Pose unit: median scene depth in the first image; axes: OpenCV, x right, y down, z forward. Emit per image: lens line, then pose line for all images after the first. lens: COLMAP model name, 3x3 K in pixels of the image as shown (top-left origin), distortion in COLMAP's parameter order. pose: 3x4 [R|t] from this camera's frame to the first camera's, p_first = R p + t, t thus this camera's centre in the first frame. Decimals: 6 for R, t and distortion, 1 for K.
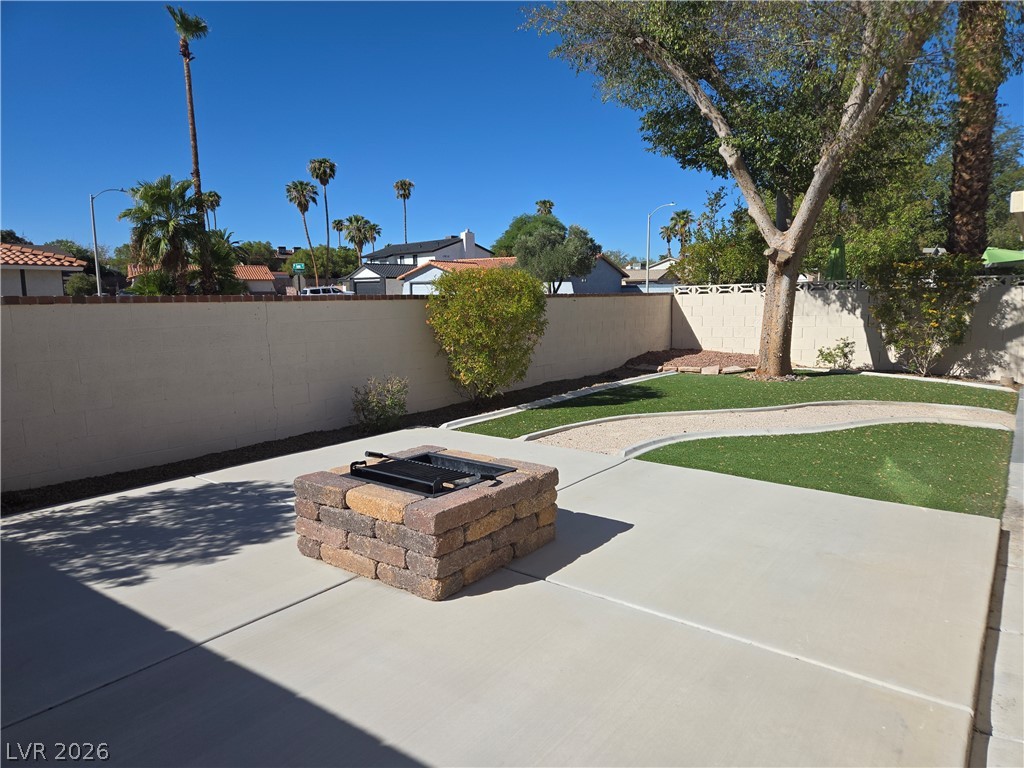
lens RADIAL K [[685.5, 0, 505.4], [0, 685.5, 390.7], [0, 0, 1]] dist [0.069934, -0.052055]
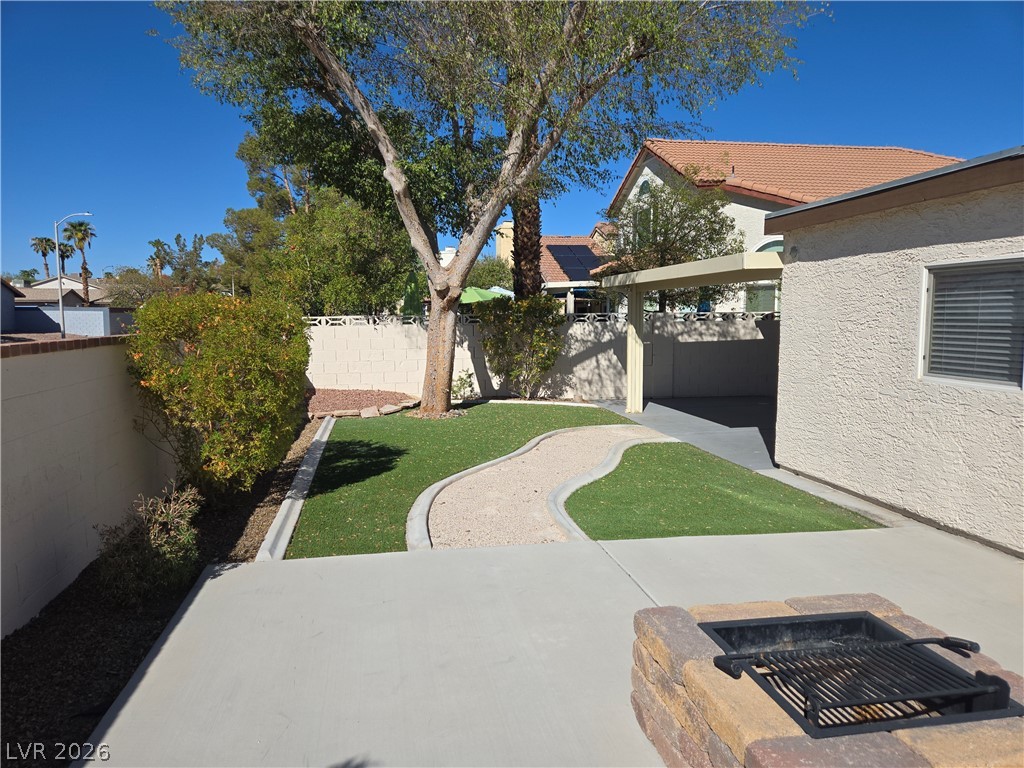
lens RADIAL K [[685.5, 0, 512.4], [0, 685.5, 385.7], [0, 0, 1]] dist [0.069934, -0.052055]
pose [[0.666070, -0.068647, 0.742723, -0.251887], [0.100243, 0.994961, 0.002063, -0.048547], [-0.739122, 0.073079, 0.669595, 0.262514]]
